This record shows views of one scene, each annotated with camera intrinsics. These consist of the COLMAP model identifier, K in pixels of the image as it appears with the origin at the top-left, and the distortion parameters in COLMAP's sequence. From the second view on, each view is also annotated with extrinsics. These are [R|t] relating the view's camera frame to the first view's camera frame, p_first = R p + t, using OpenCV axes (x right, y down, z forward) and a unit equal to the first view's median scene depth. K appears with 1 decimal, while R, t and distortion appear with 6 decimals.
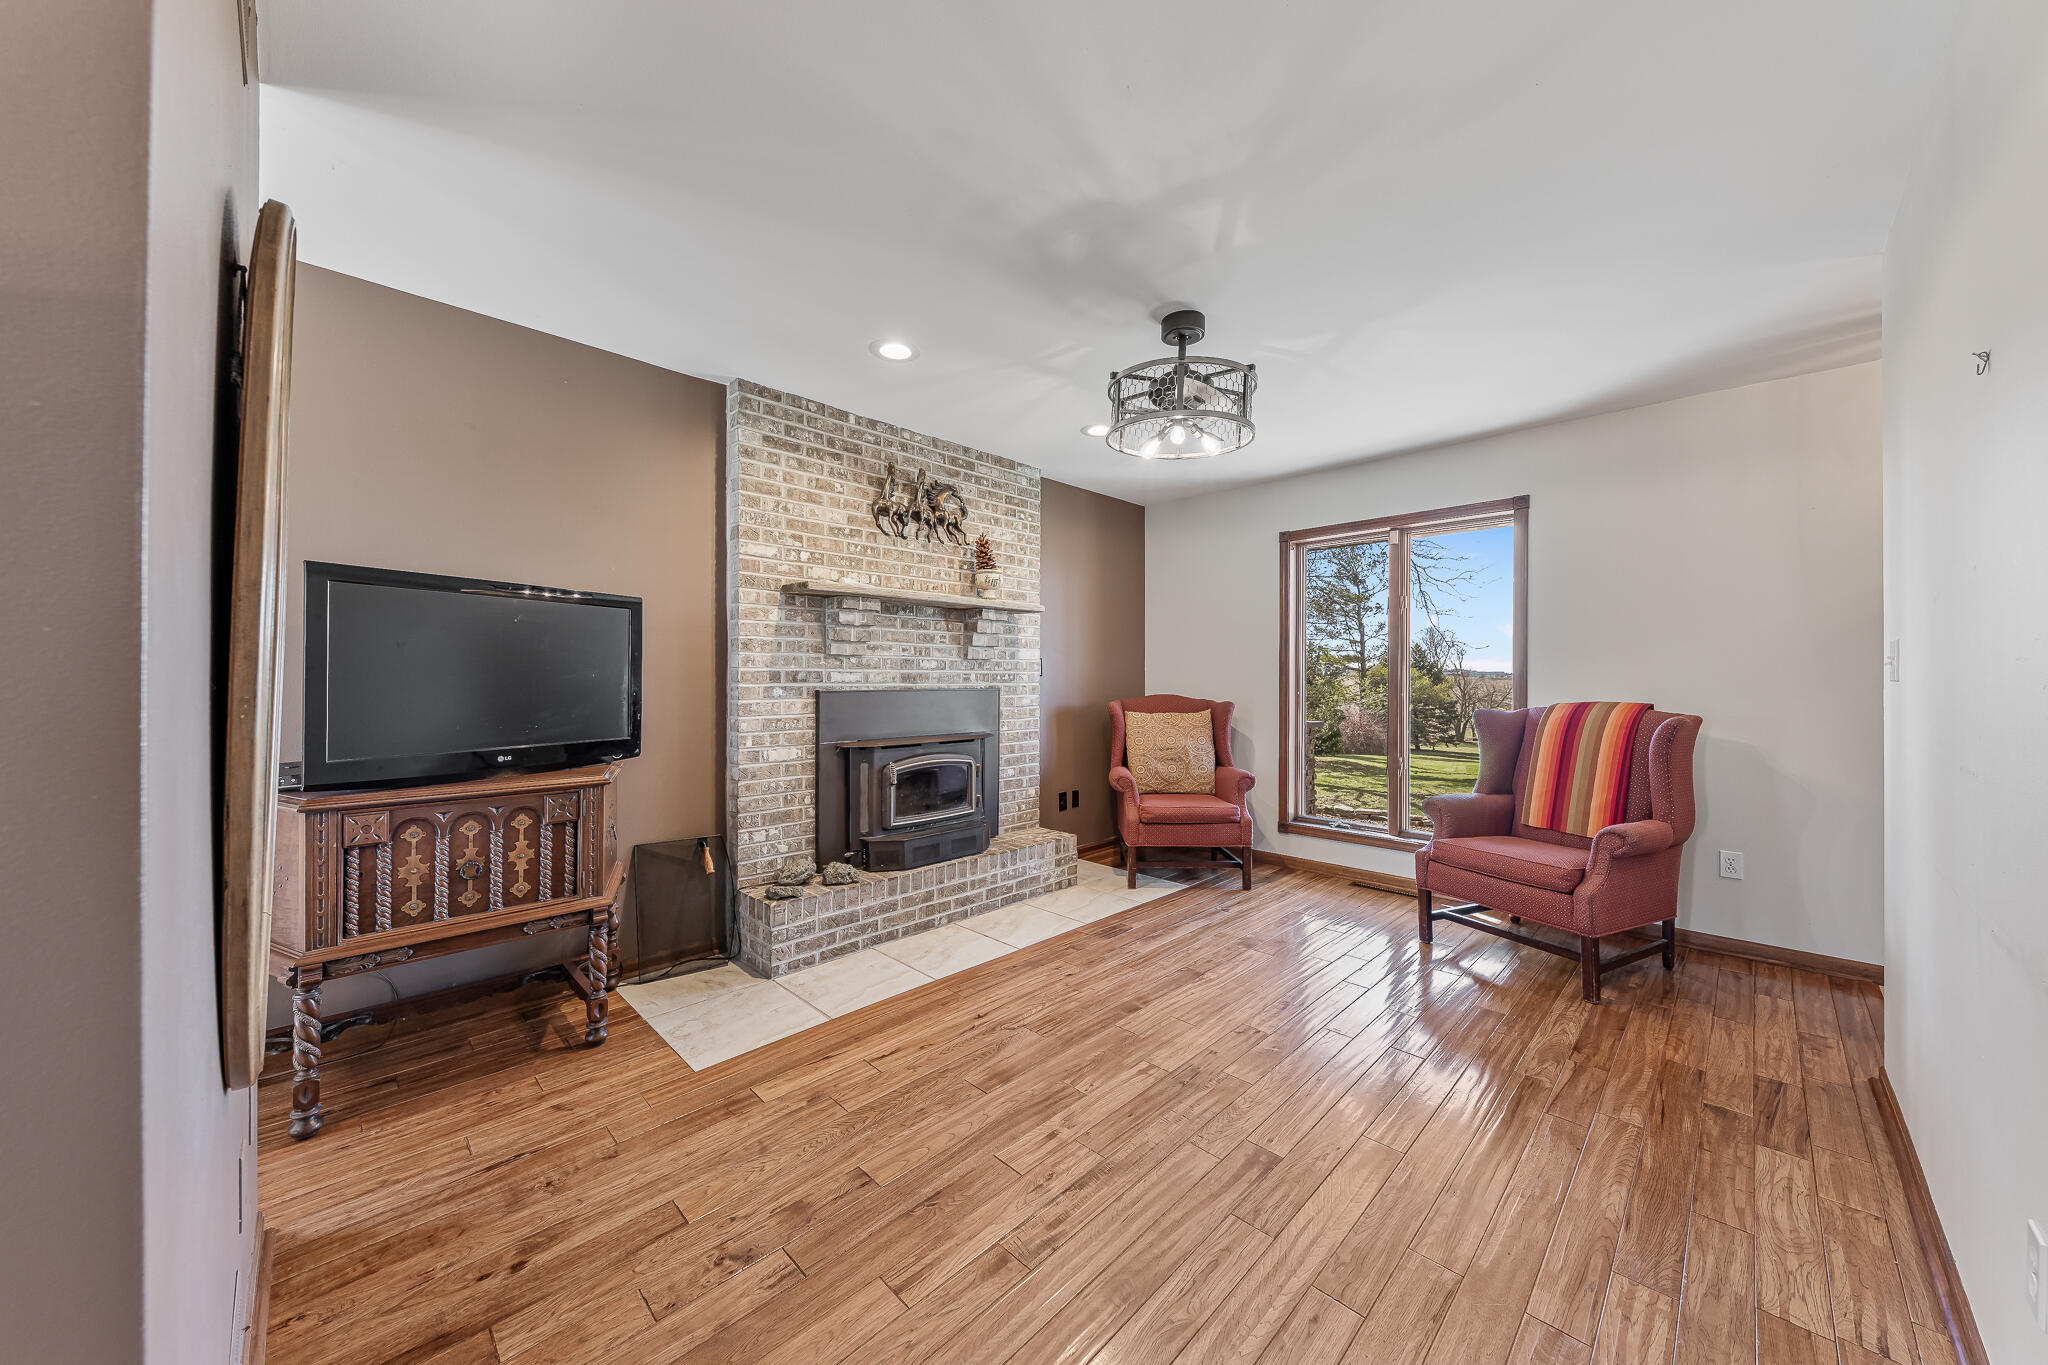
lens RADIAL K [[706.1, 0, 1027.6], [0, 706.1, 679.4], [0, 0, 1]] dist [0.010292, -0.000045]
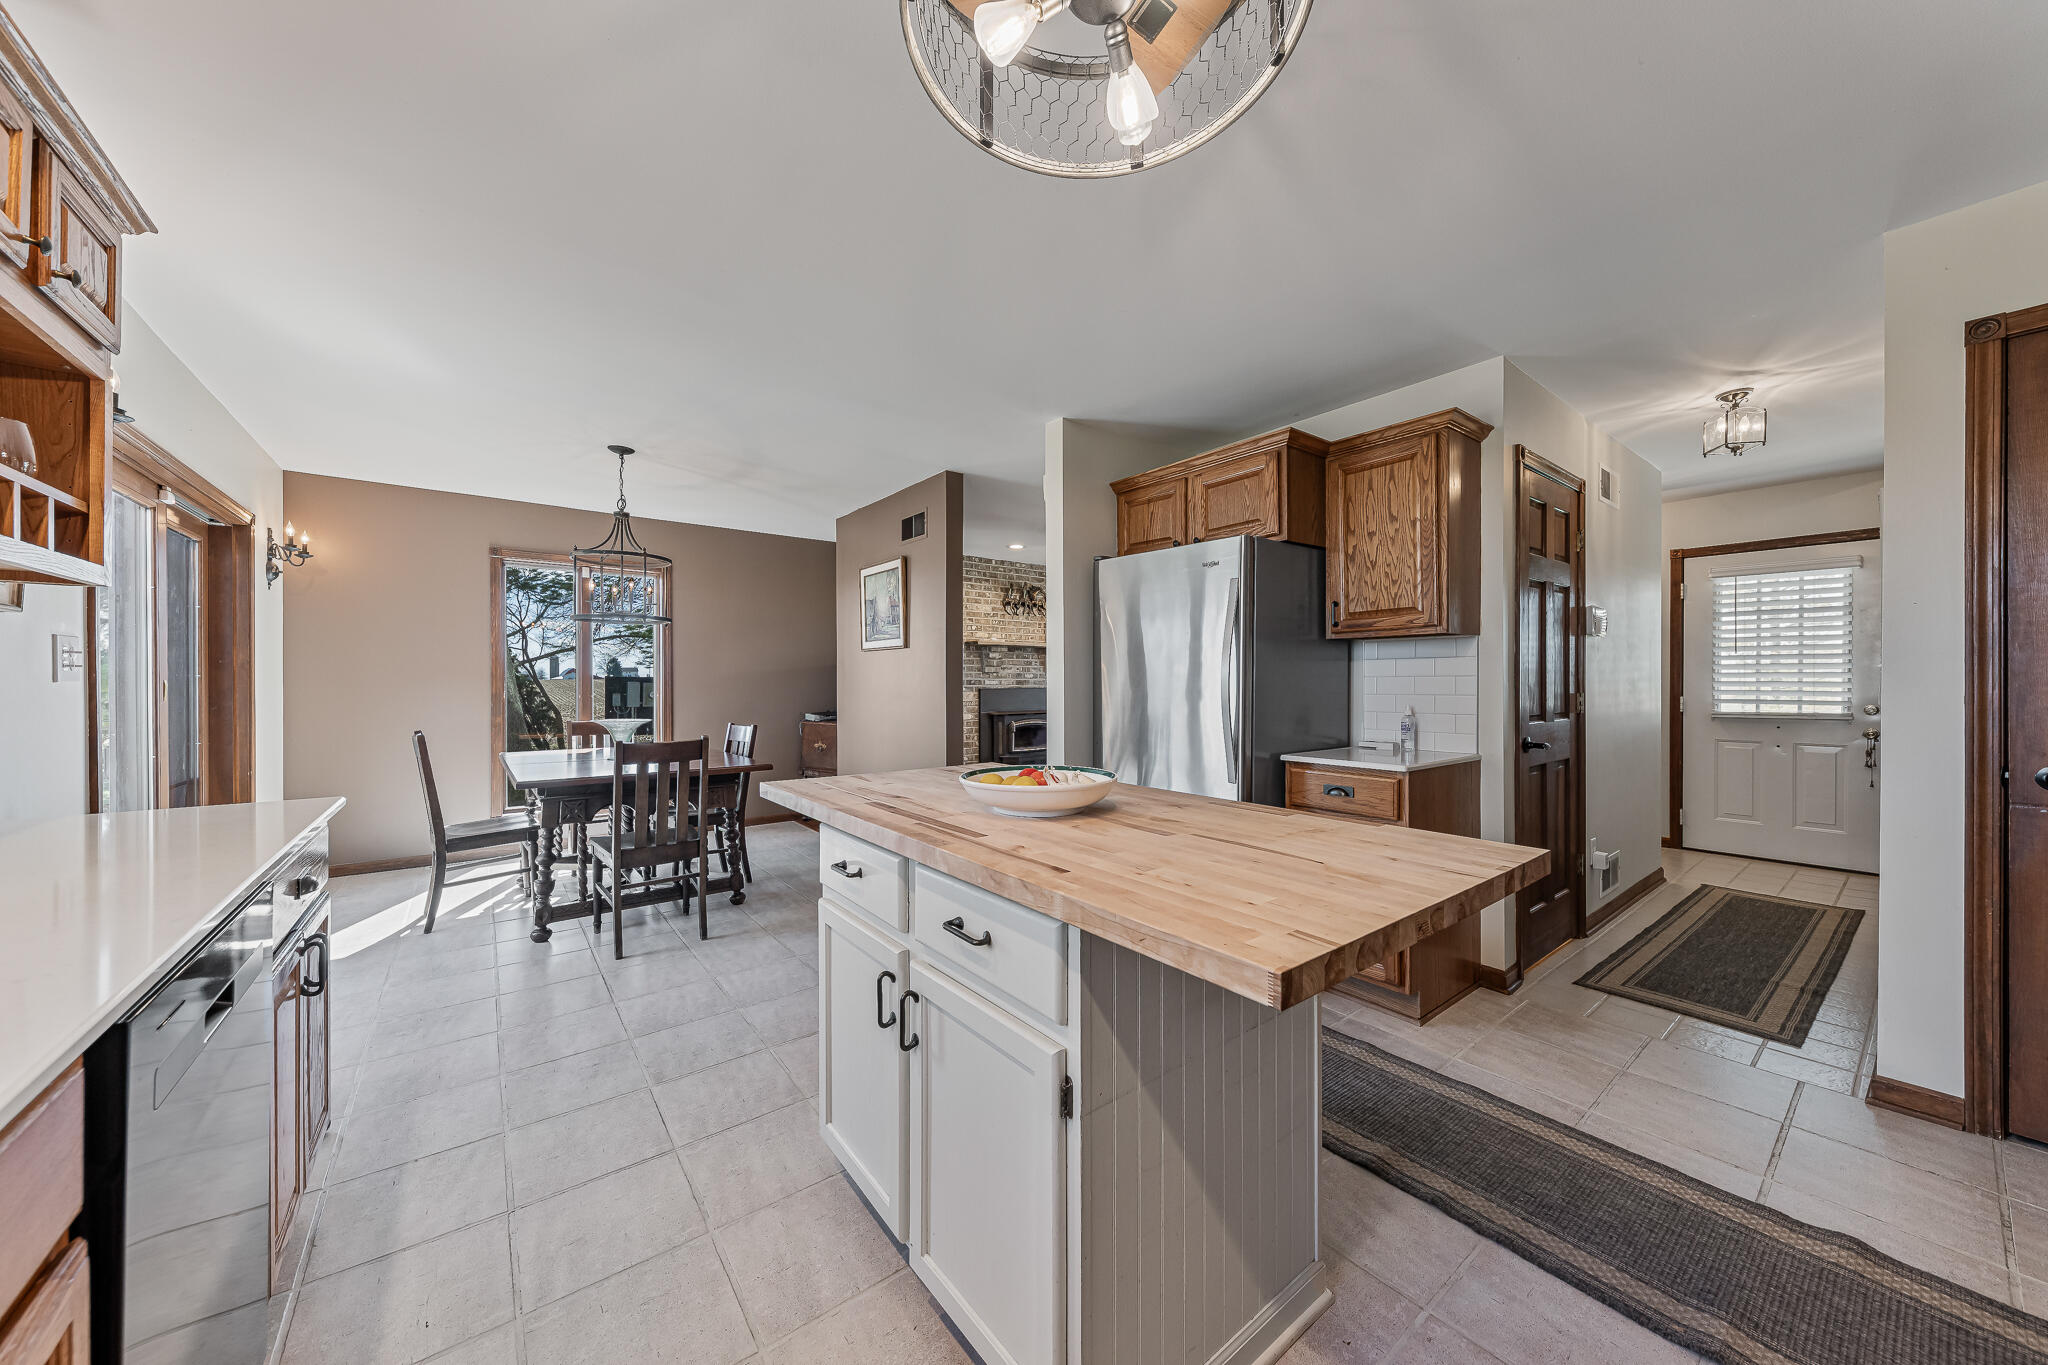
lens RADIAL K [[706.1, 0, 1023.3], [0, 706.1, 682.8], [0, 0, 1]] dist [0.010292, -0.000045]
pose [[0.991259, -0.003244, -0.131889, 0.123797], [0.004234, 0.999965, 0.007223, -0.017372], [0.131861, -0.007719, 0.991238, -1.127793]]
